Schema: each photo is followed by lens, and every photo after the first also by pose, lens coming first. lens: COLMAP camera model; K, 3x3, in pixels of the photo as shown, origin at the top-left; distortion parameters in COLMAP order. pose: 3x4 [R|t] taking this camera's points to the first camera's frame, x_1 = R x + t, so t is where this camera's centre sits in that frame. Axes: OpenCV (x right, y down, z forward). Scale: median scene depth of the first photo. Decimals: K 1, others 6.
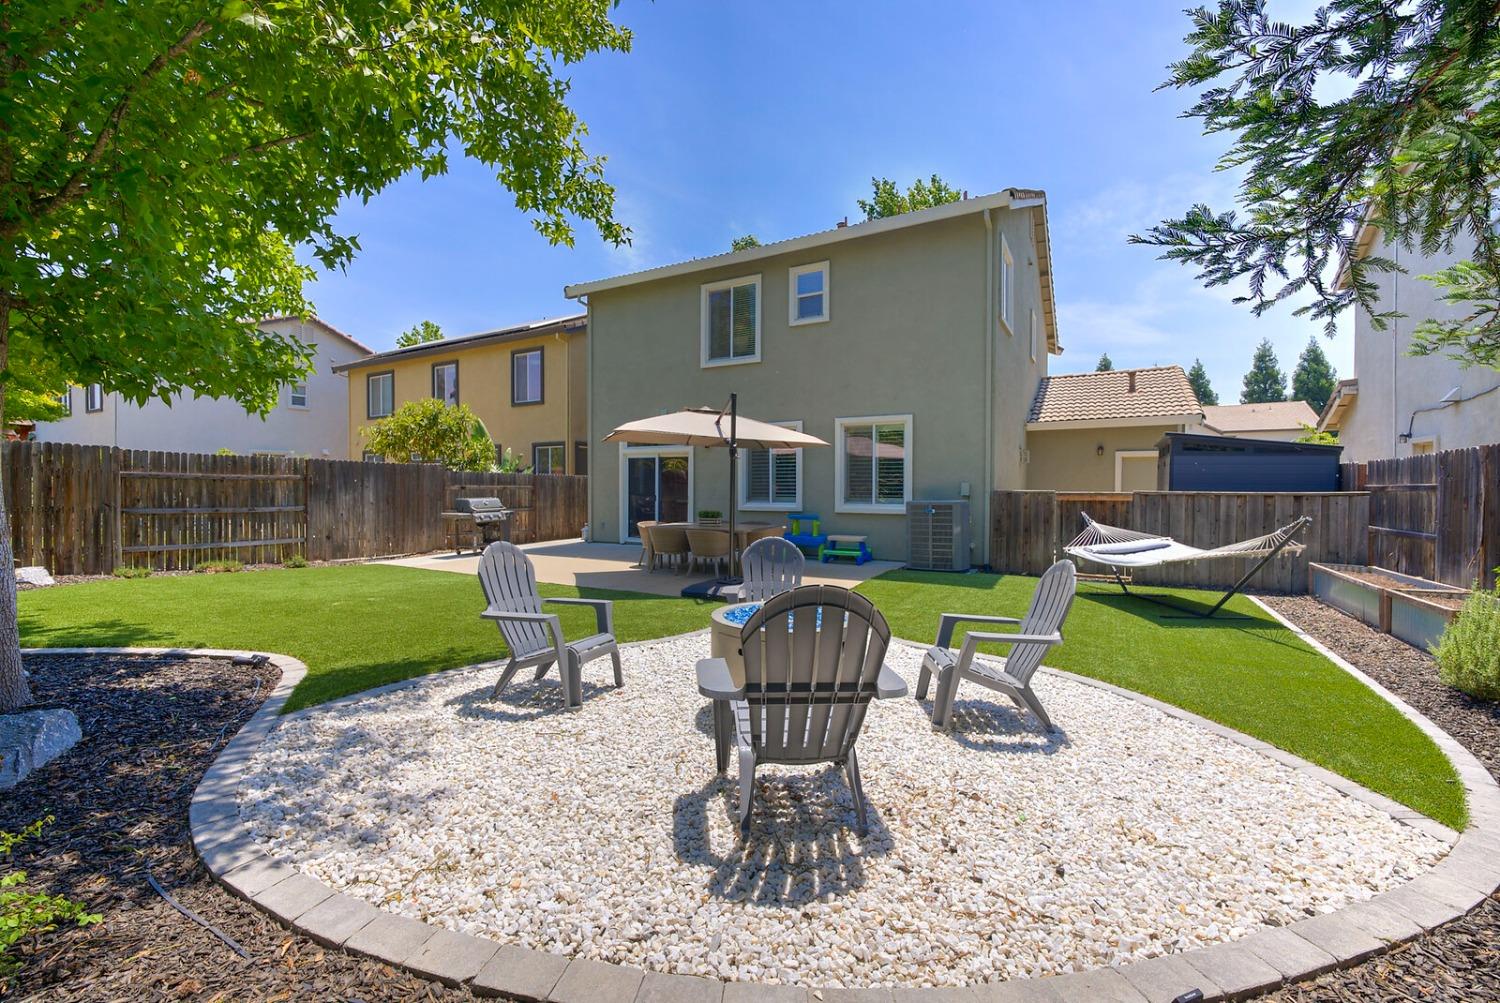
lens RADIAL K [[616.7, 0, 761.2], [0, 616.7, 500.9], [0, 0, 1]] dist [-0.006774, -0.001813]
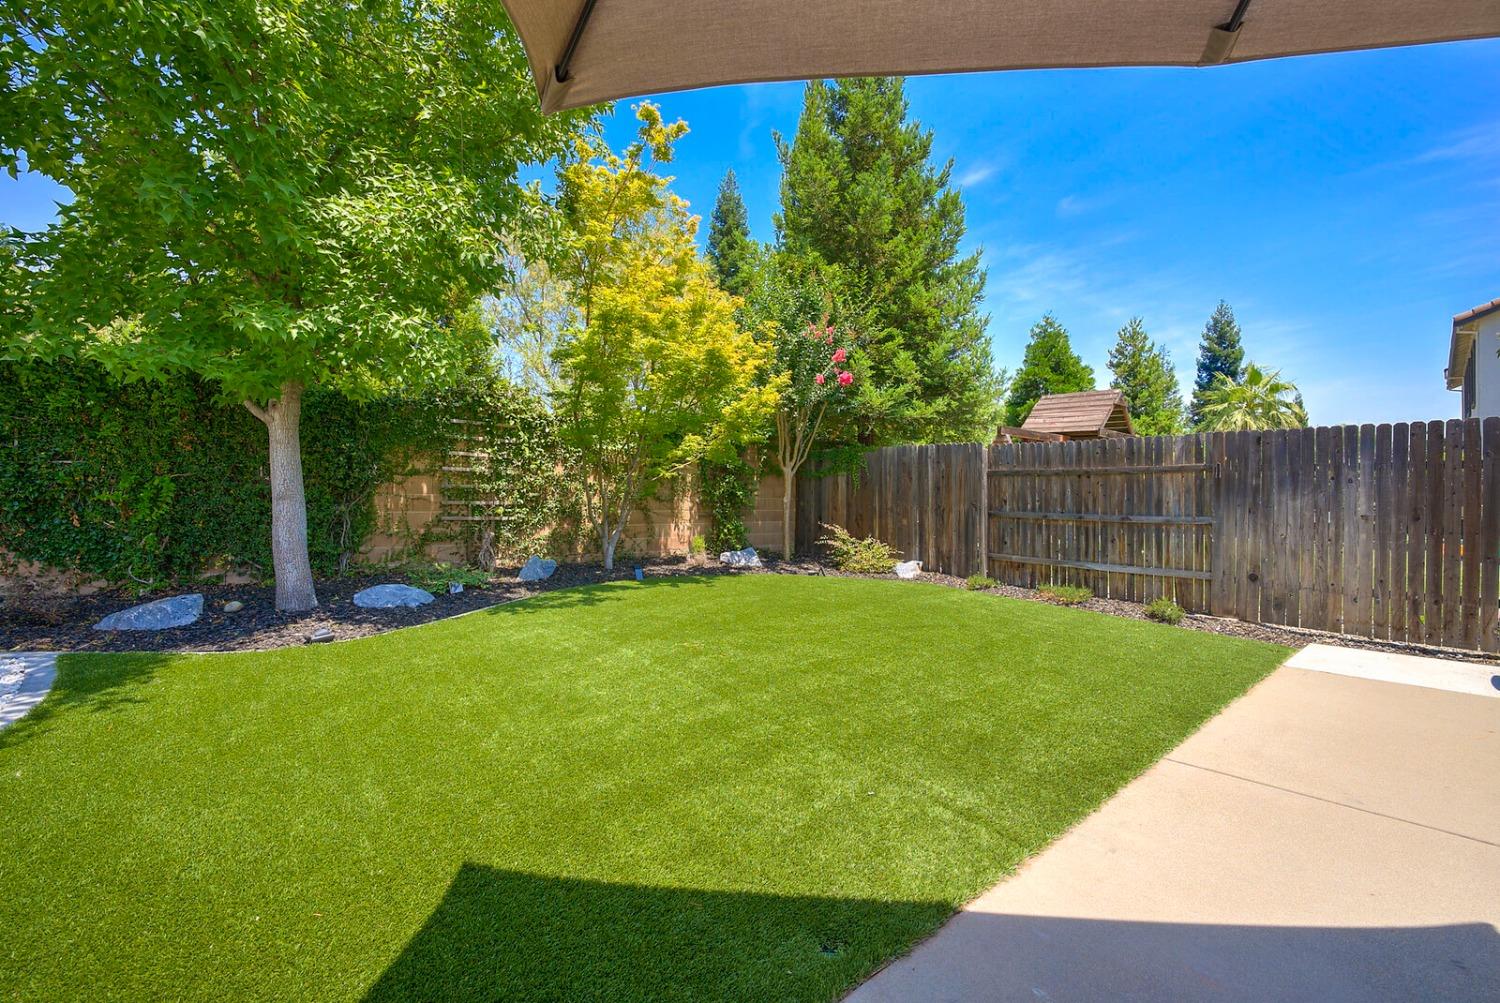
lens RADIAL K [[616.7, 0, 752.9], [0, 616.7, 496.7], [0, 0, 1]] dist [-0.006774, -0.001813]
pose [[-0.375319, -0.014028, -0.926790, -0.056507], [-0.031613, 0.999497, -0.002326, 0.004492], [0.926356, 0.028425, -0.375574, 0.826939]]
